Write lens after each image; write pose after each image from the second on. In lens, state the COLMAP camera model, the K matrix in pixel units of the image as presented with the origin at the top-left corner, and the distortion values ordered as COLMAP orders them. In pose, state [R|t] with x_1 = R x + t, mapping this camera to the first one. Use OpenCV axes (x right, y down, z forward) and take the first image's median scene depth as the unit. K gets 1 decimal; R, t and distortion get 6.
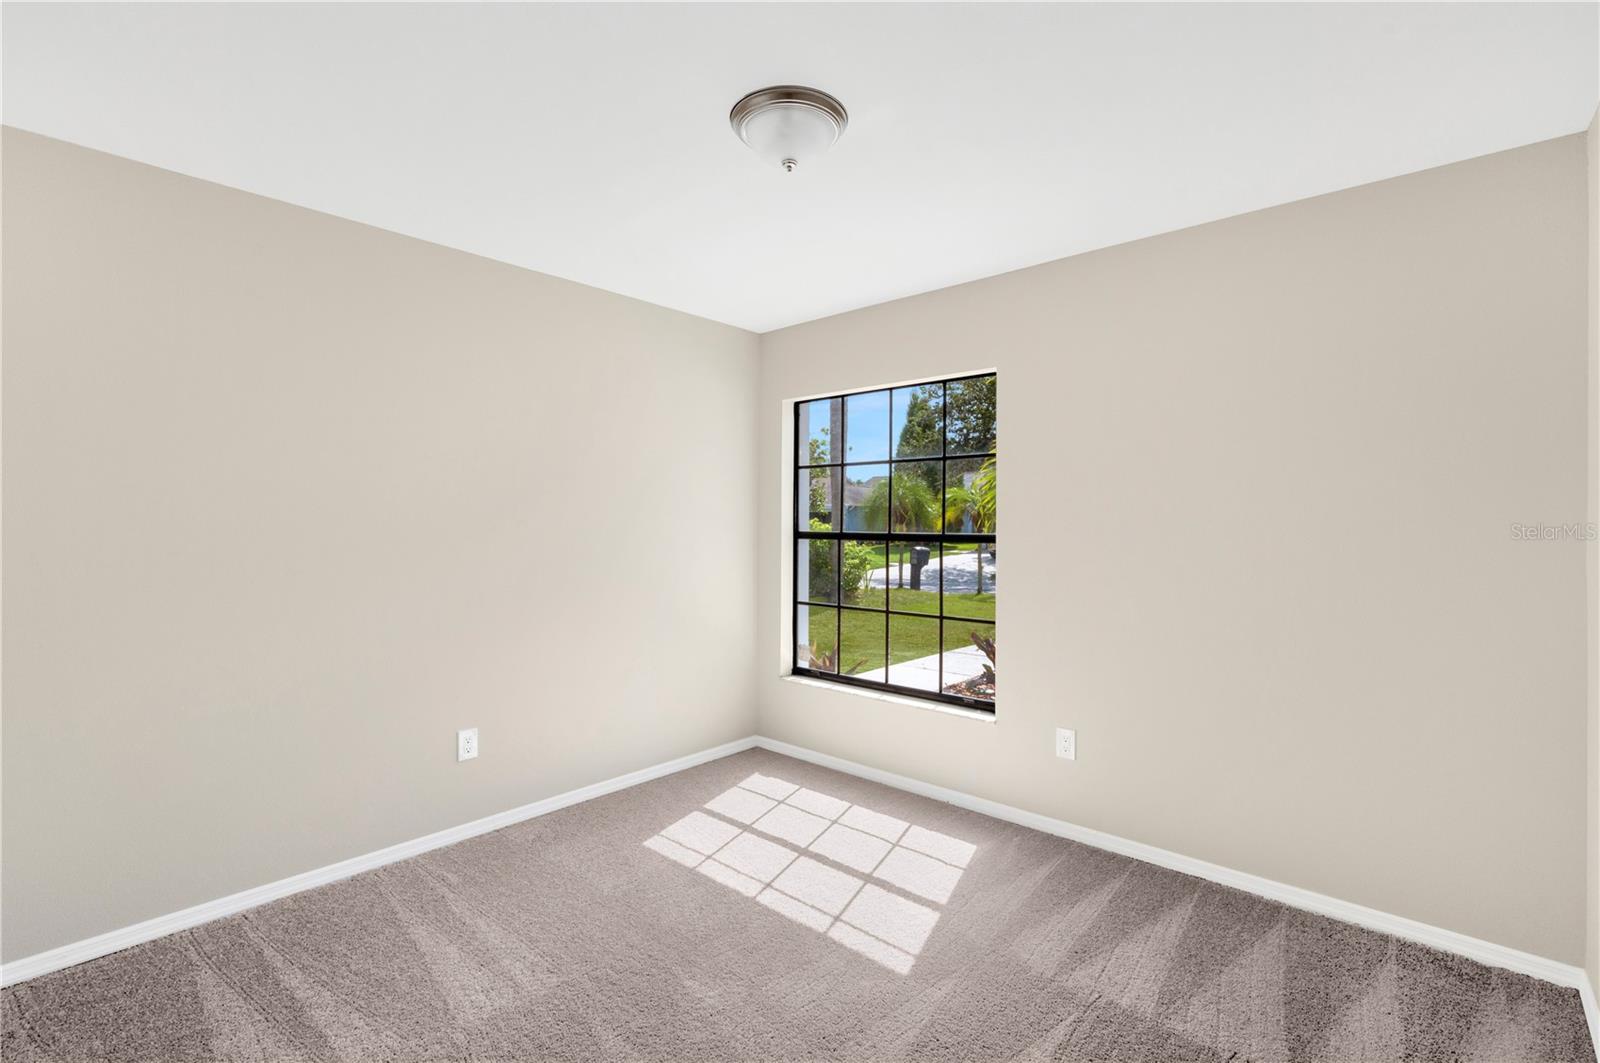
lens RADIAL K [[694.0, 0, 800.0], [0, 694.0, 531.5], [0, 0, 1]] dist [-0.001790, -0.000197]
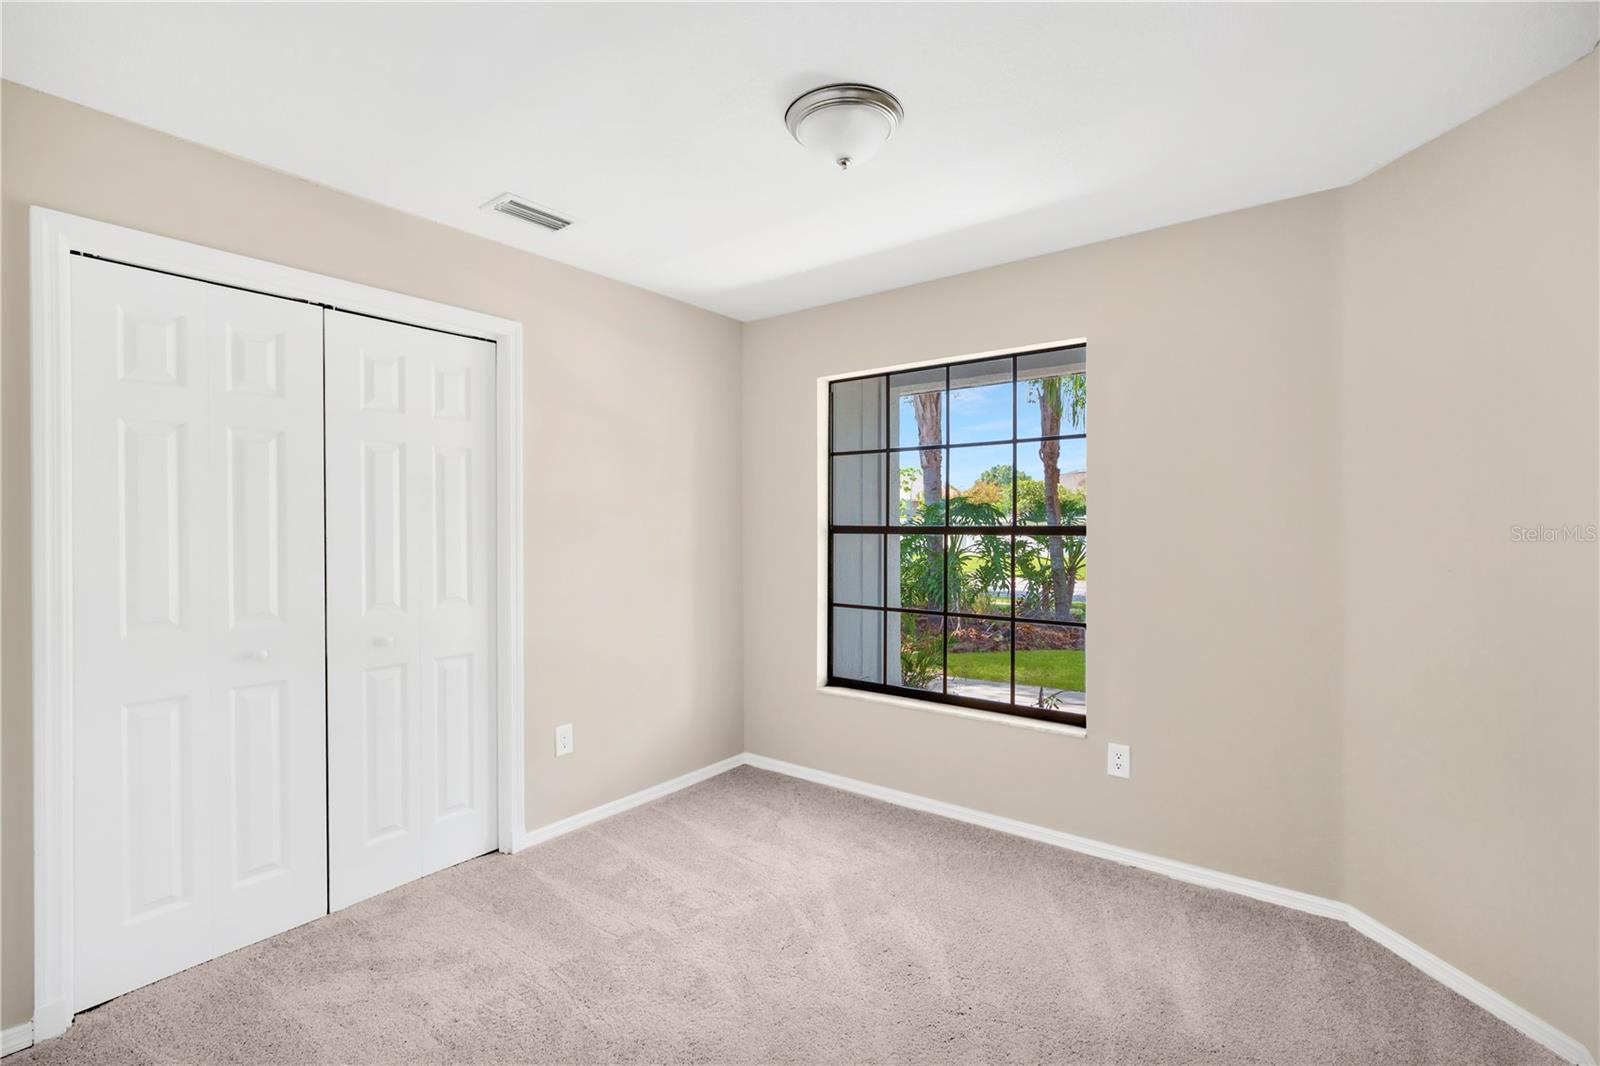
lens RADIAL K [[694.0, 0, 800.0], [0, 694.0, 533.0], [0, 0, 1]] dist [-0.001790, -0.000197]
pose [[0.996522, -0.012972, 0.082313, -0.129239], [0.012041, 0.999858, 0.011793, -0.001602], [-0.082454, -0.010761, 0.996537, 0.118045]]
